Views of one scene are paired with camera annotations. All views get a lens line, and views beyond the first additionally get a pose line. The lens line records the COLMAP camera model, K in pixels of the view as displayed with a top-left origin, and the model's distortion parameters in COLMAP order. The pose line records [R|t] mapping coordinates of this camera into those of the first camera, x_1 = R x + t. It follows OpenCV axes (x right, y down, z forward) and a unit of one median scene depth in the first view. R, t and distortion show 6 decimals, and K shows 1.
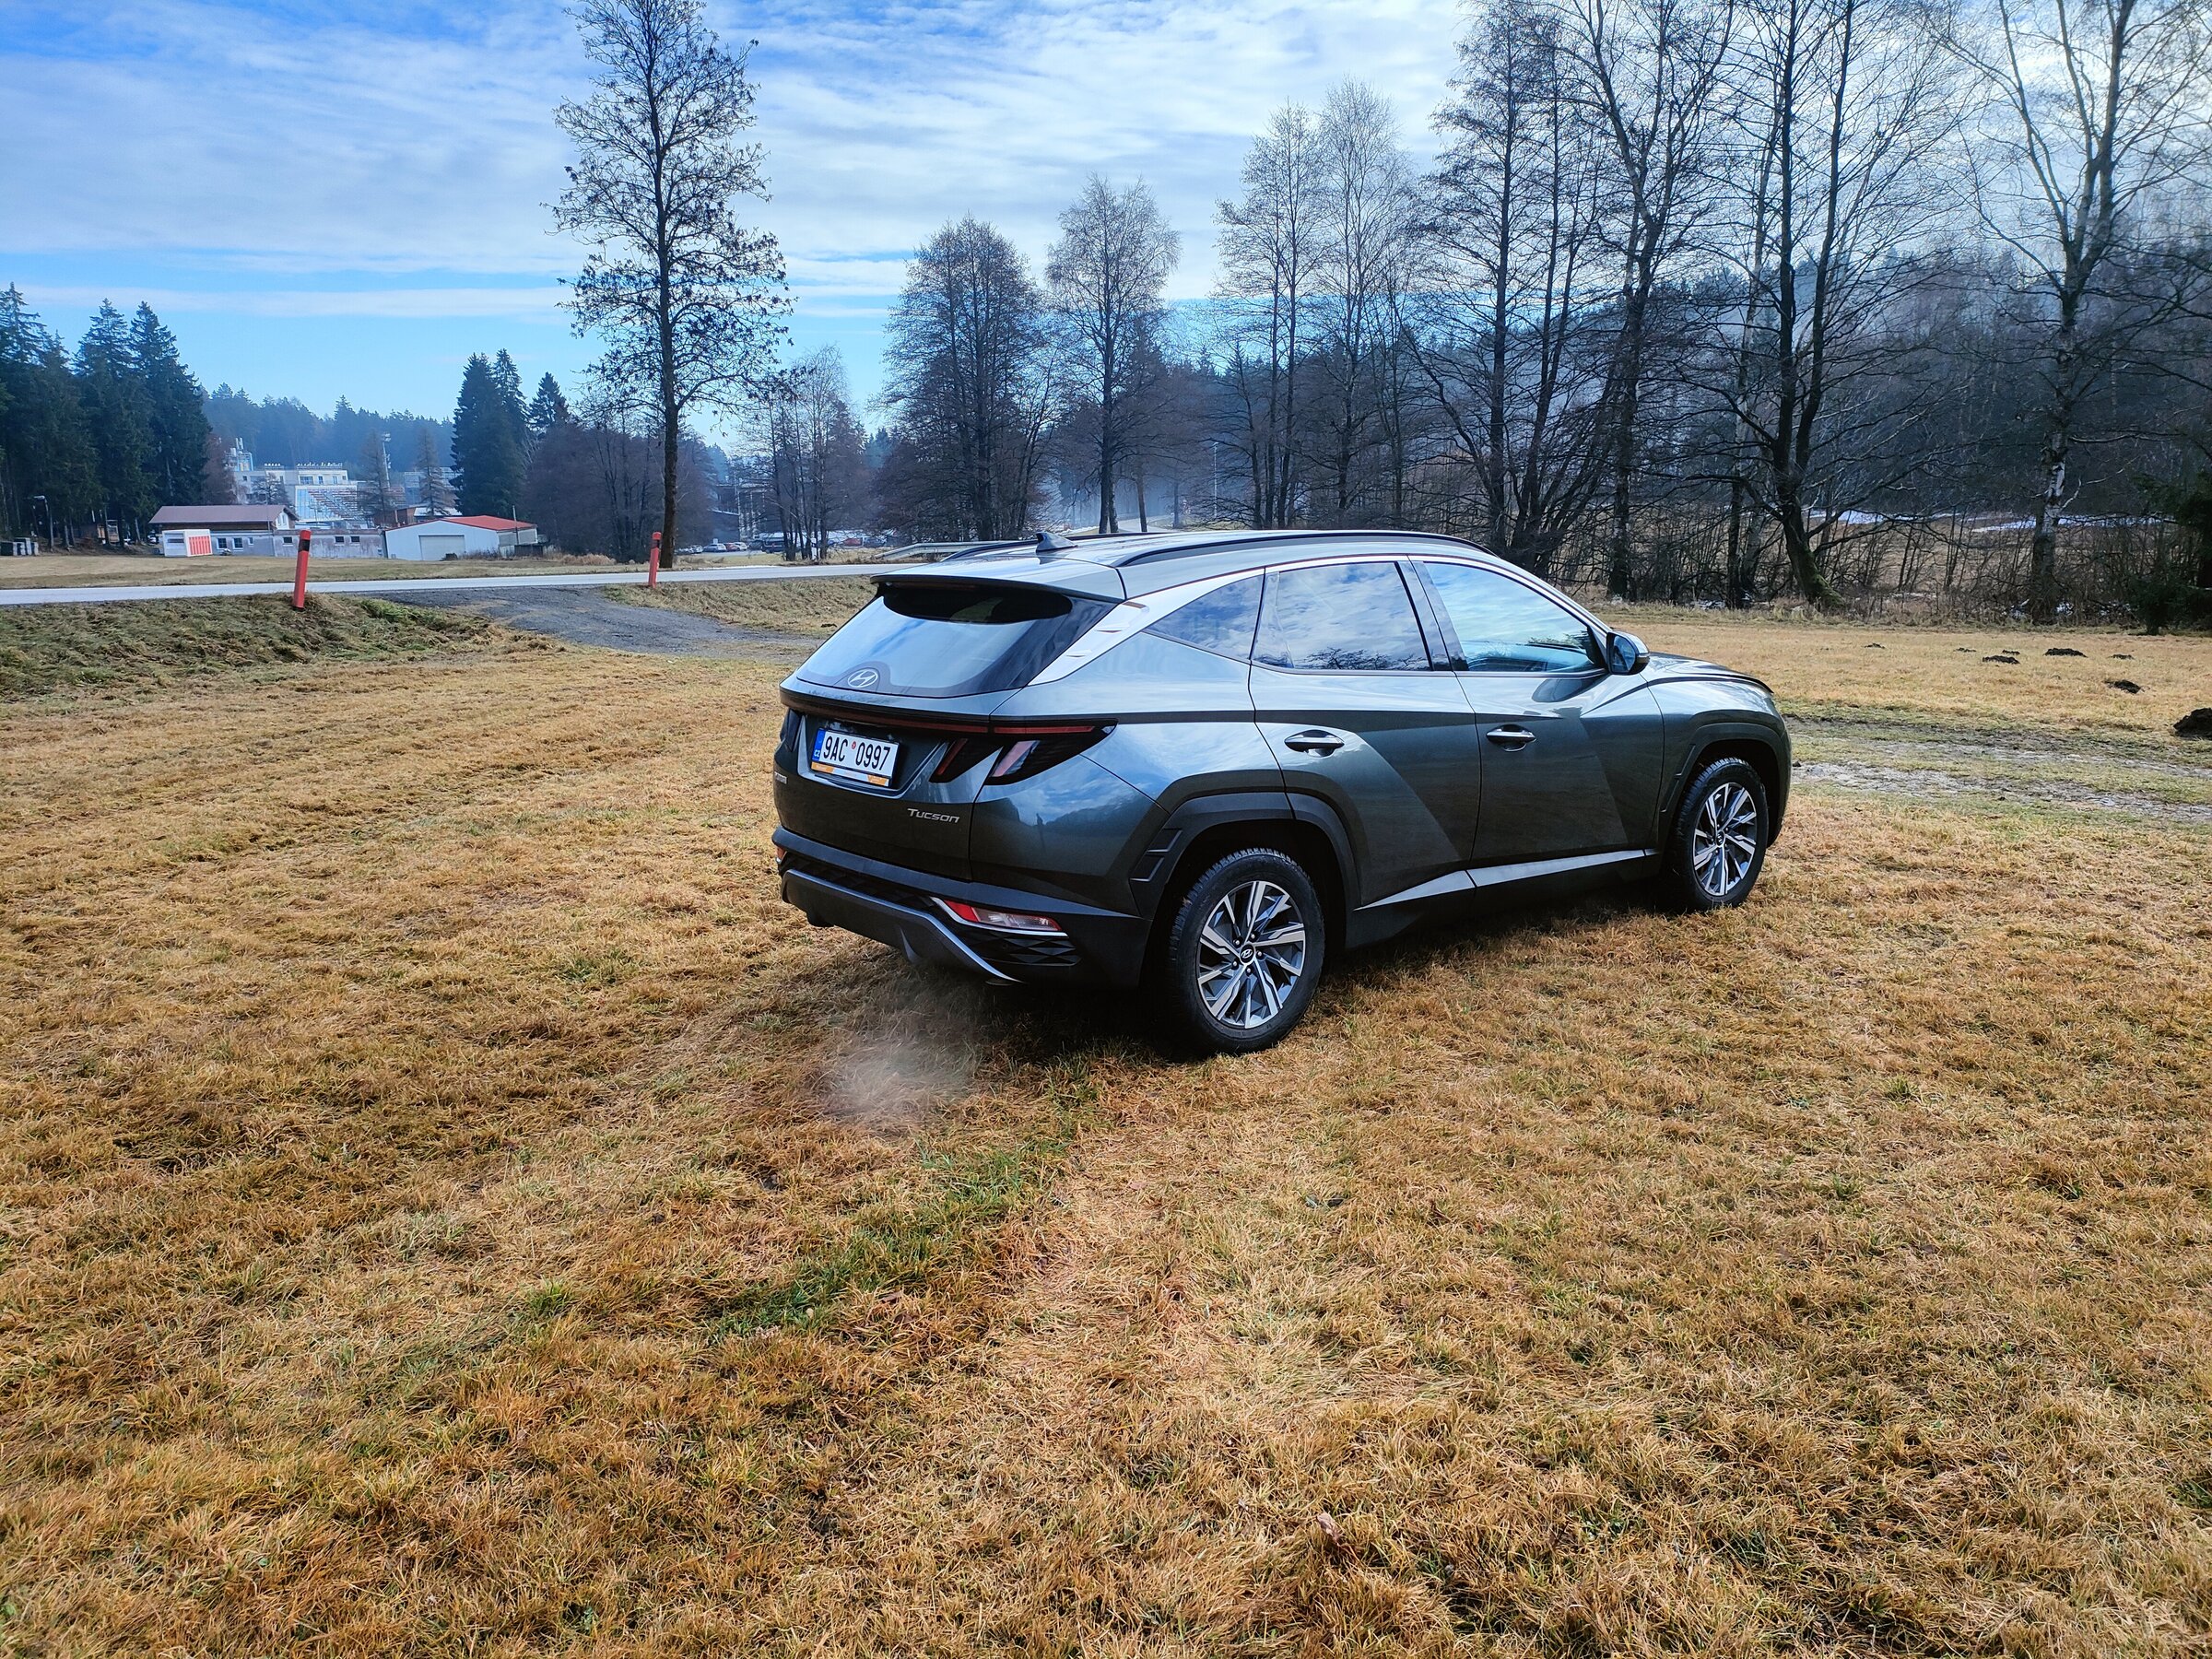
lens RADIAL K [[1604.5, 0, 1103.4], [0, 1604.5, 864.8], [0, 0, 1]] dist [0.063516, -0.052444]
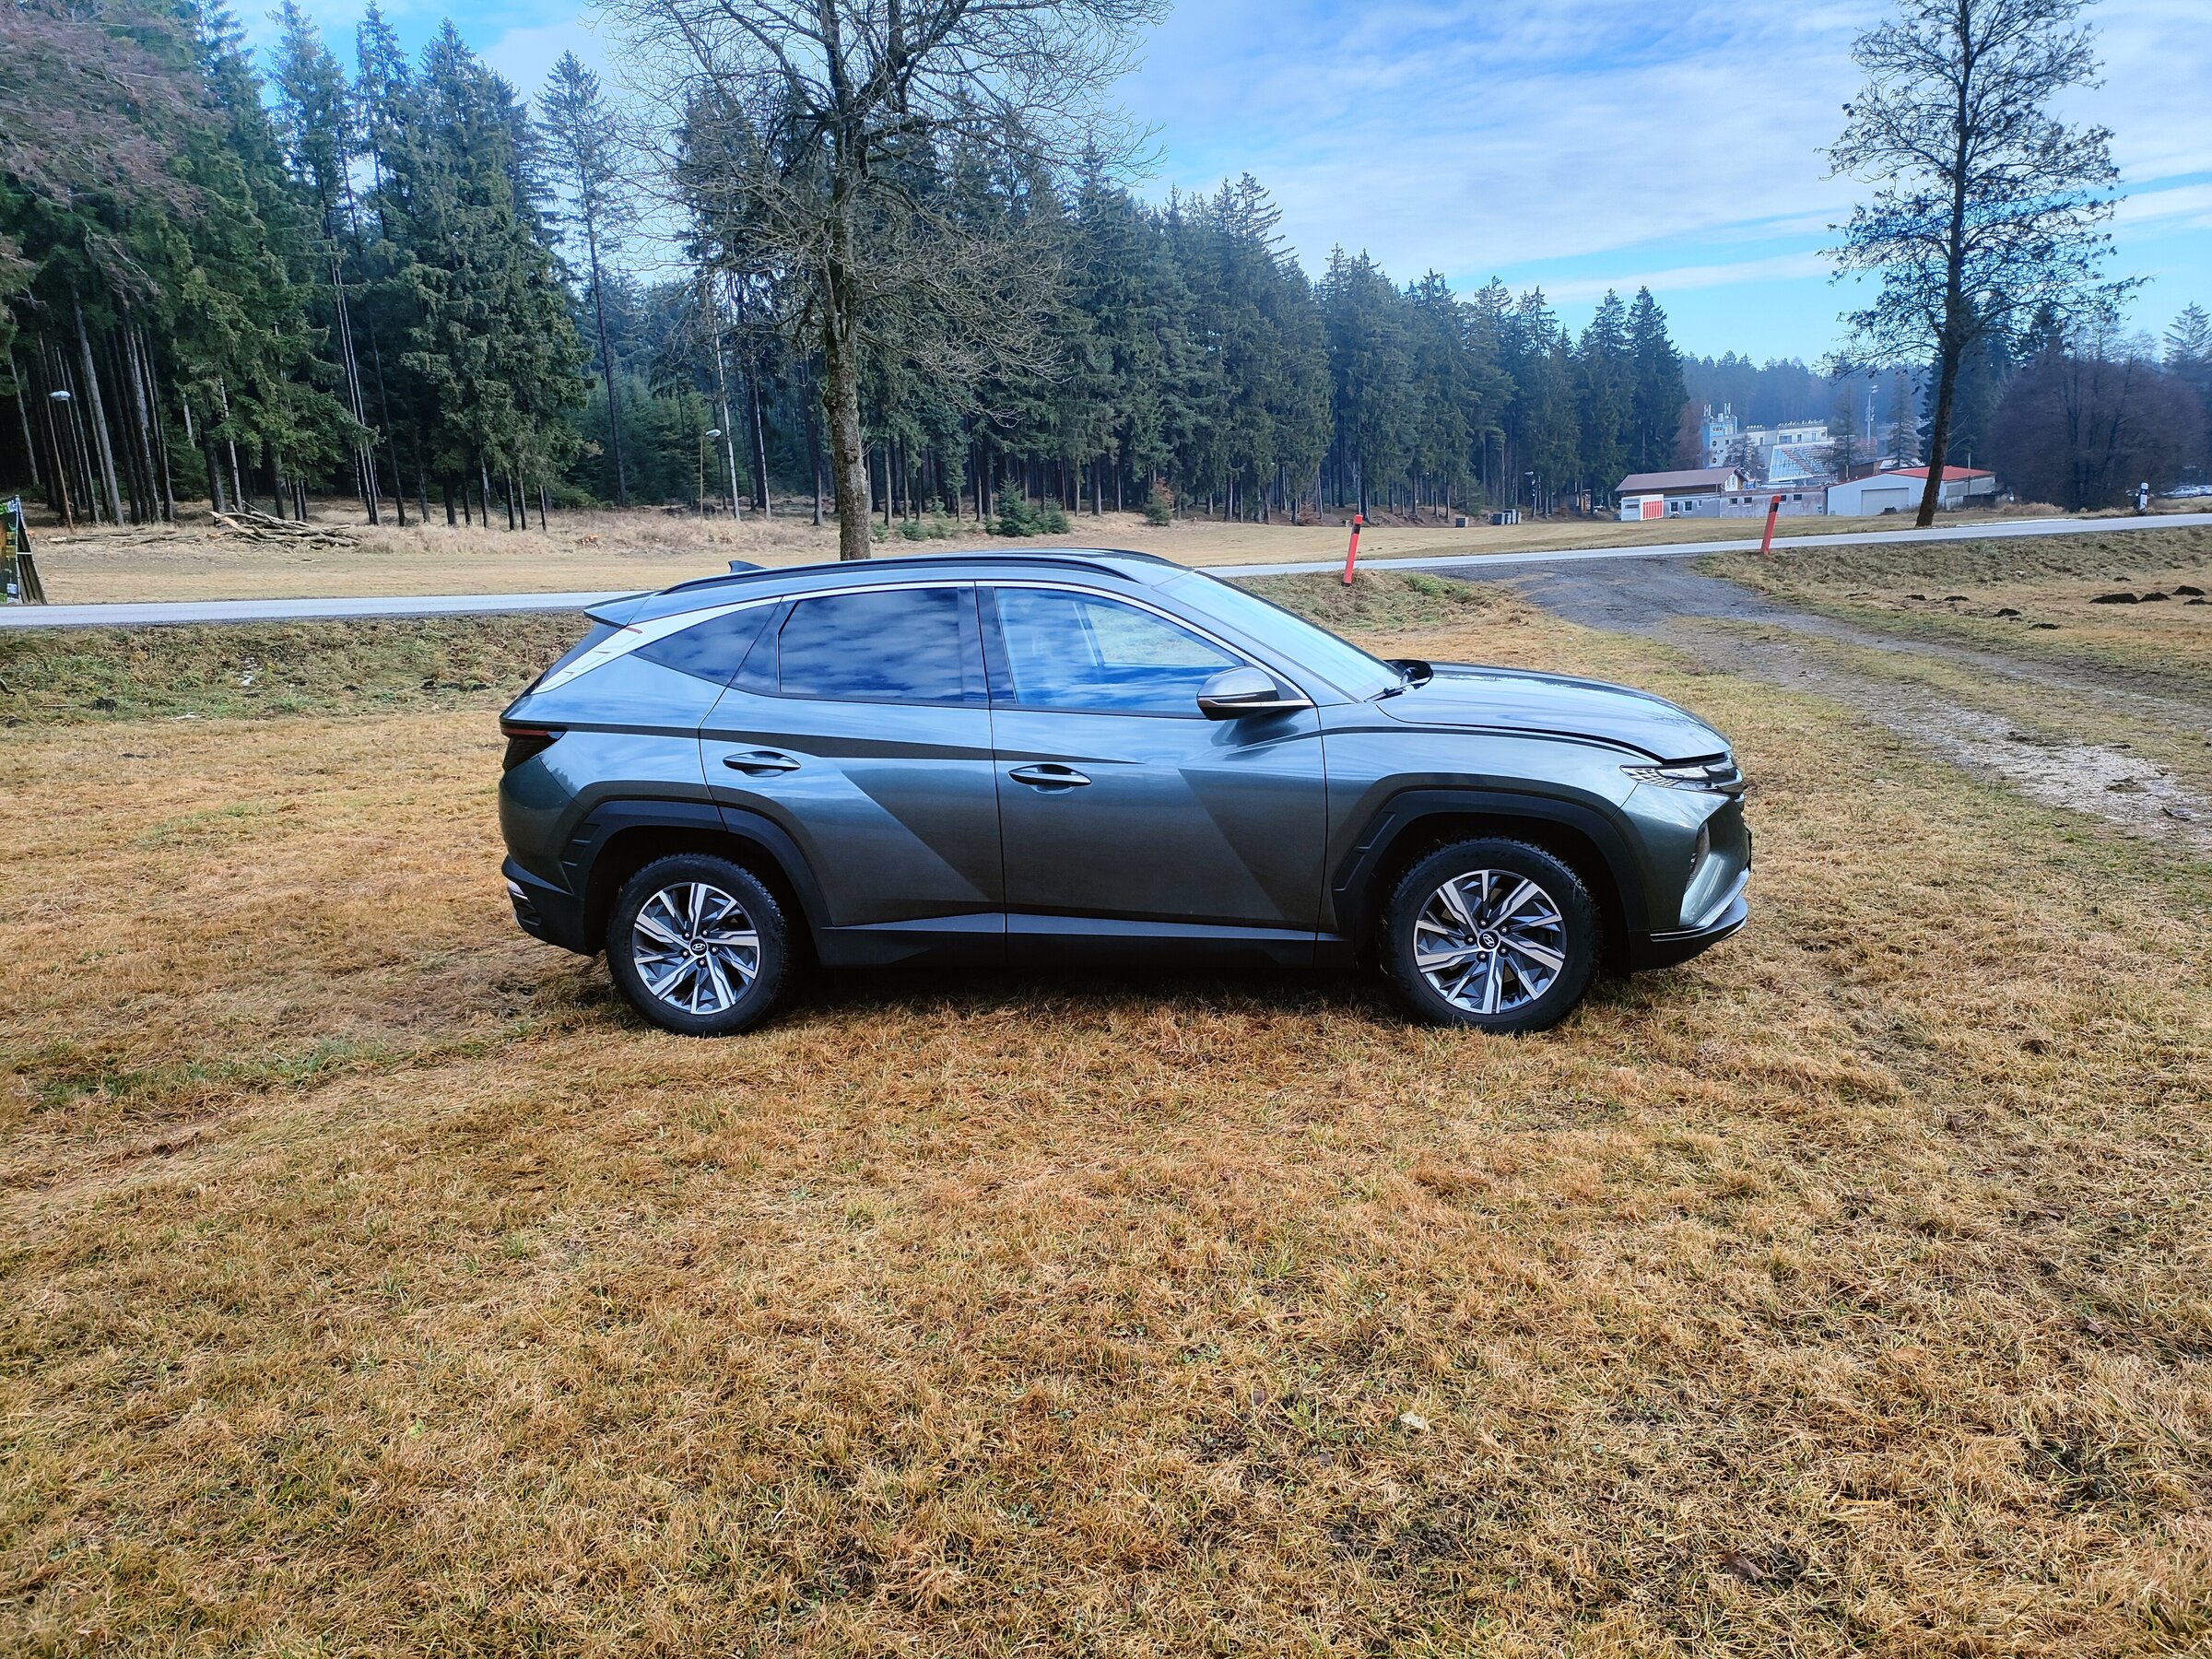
lens RADIAL K [[1604.5, 0, 1103.4], [0, 1604.5, 864.8], [0, 0, 1]] dist [0.063516, -0.052444]
pose [[0.664881, 0.134802, -0.734684, 0.129141], [-0.115287, 0.990314, 0.077373, -0.014213], [0.737999, 0.033255, 0.673982, 0.053958]]
